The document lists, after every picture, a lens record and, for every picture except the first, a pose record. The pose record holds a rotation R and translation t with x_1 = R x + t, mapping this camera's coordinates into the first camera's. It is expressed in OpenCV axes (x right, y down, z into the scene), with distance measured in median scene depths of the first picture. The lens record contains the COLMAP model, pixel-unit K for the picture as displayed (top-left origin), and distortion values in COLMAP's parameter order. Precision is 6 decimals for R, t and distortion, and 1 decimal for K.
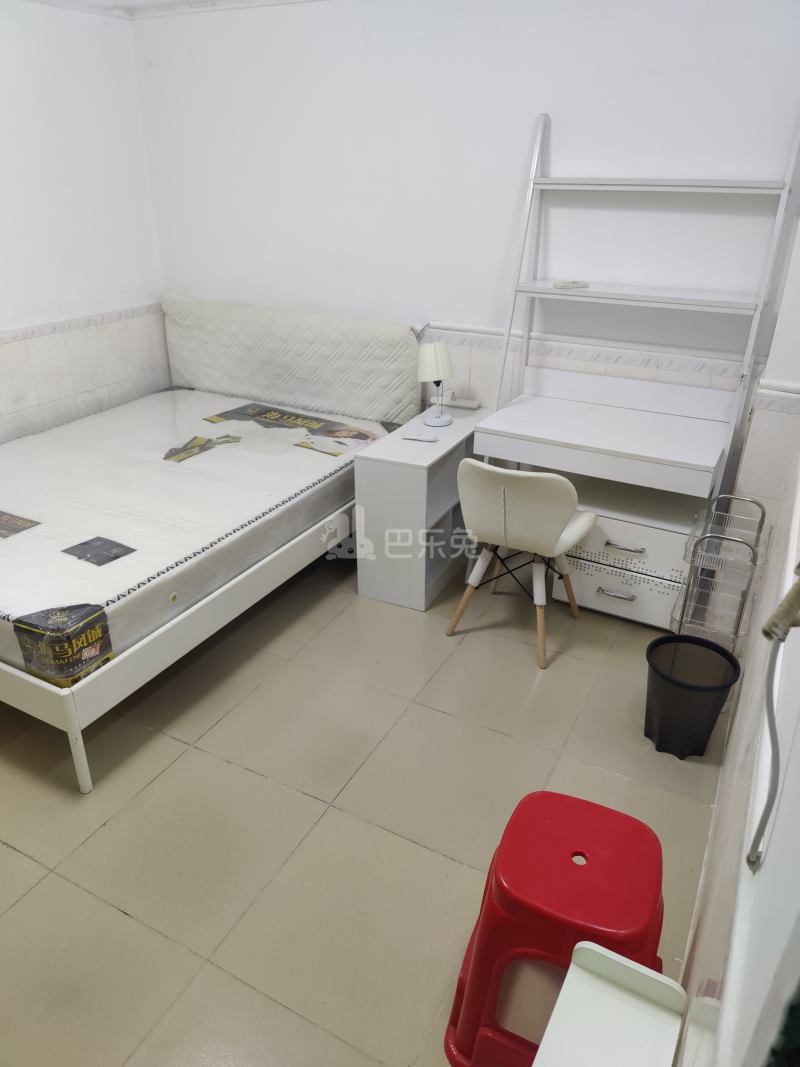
lens RADIAL K [[744.1, 0, 394.2], [0, 744.1, 532.7], [0, 0, 1]] dist [0.031268, -0.017596]
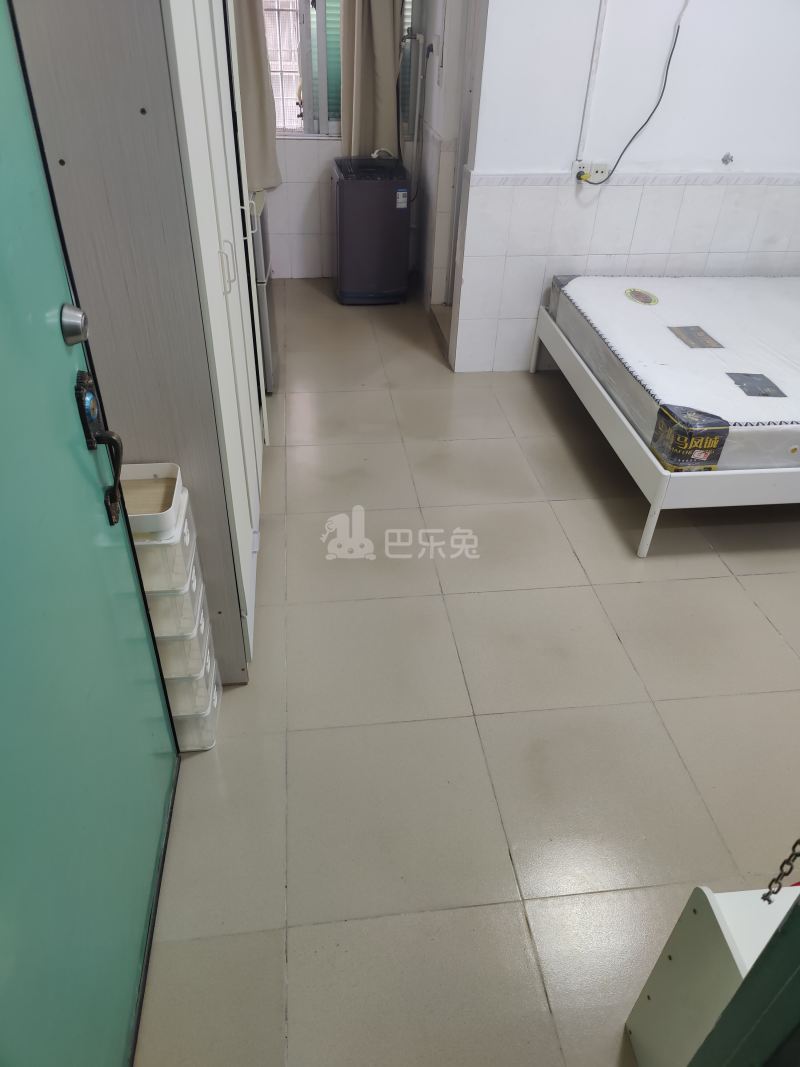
lens RADIAL K [[744.1, 0, 394.2], [0, 744.1, 532.7], [0, 0, 1]] dist [0.031268, -0.017596]
pose [[0.577486, 0.494084, -0.649916, 0.104964], [-0.382956, 0.866999, 0.318838, 0.054518], [0.721010, 0.064765, 0.689892, -0.114547]]
